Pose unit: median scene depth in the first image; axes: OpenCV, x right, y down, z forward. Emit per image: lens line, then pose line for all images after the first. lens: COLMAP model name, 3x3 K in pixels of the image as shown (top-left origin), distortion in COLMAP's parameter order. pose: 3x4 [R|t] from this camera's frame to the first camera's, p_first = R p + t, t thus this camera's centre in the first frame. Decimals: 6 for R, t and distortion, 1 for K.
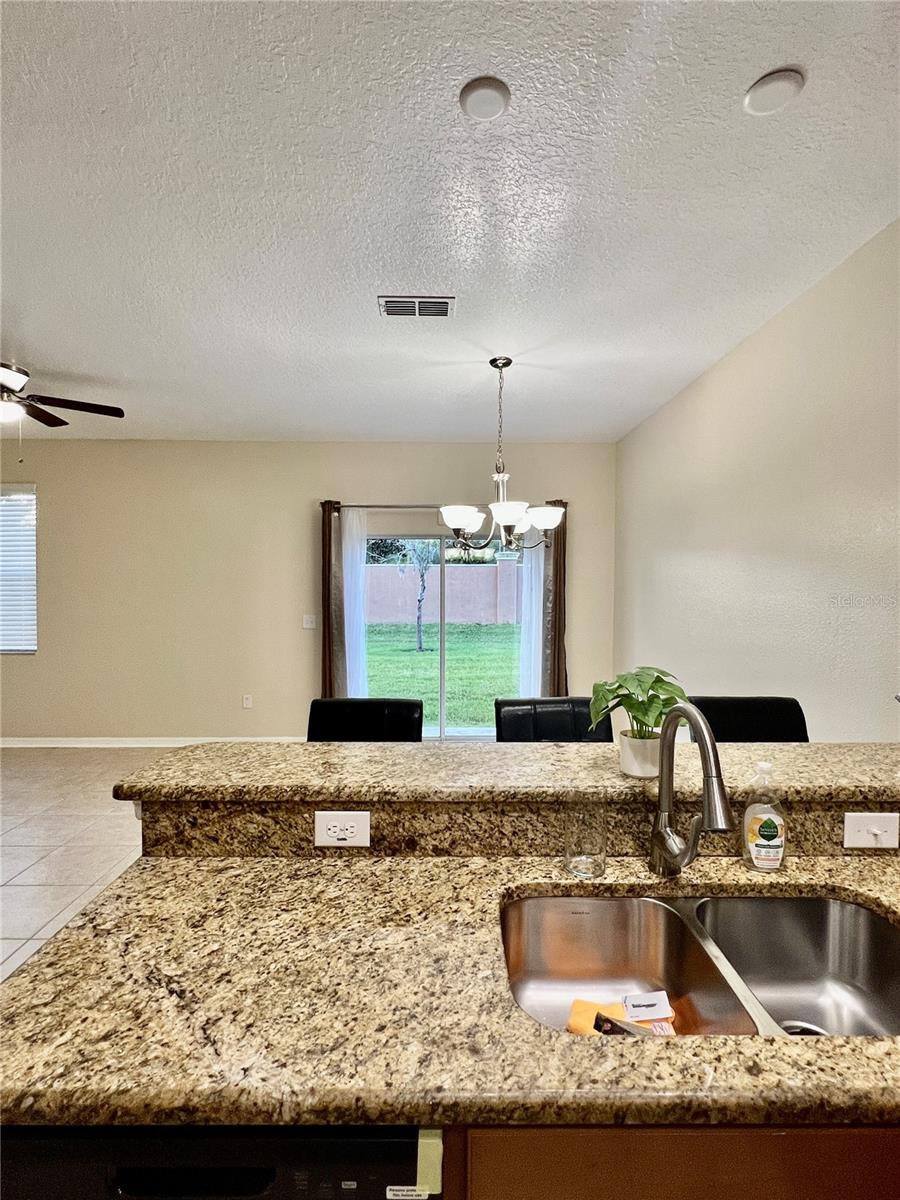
lens RADIAL K [[585.5, 0, 447.2], [0, 585.5, 598.7], [0, 0, 1]] dist [-0.003616, 0.001423]
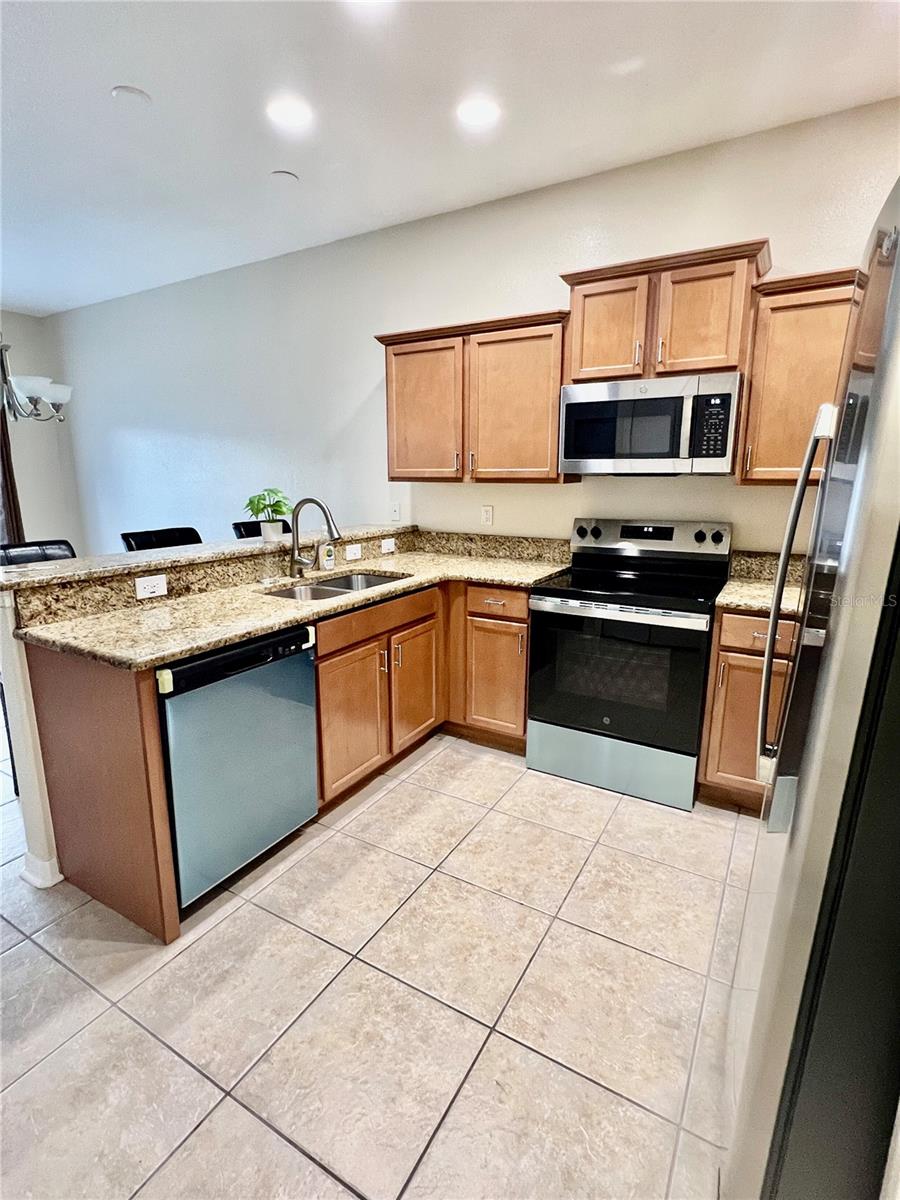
lens RADIAL K [[585.5, 0, 447.2], [0, 585.5, 599.6], [0, 0, 1]] dist [-0.003616, 0.001423]
pose [[0.515693, -0.184661, 0.836637, -1.160116], [0.027269, 0.979540, 0.199393, 0.116408], [-0.856339, -0.080011, 0.510178, -0.597661]]
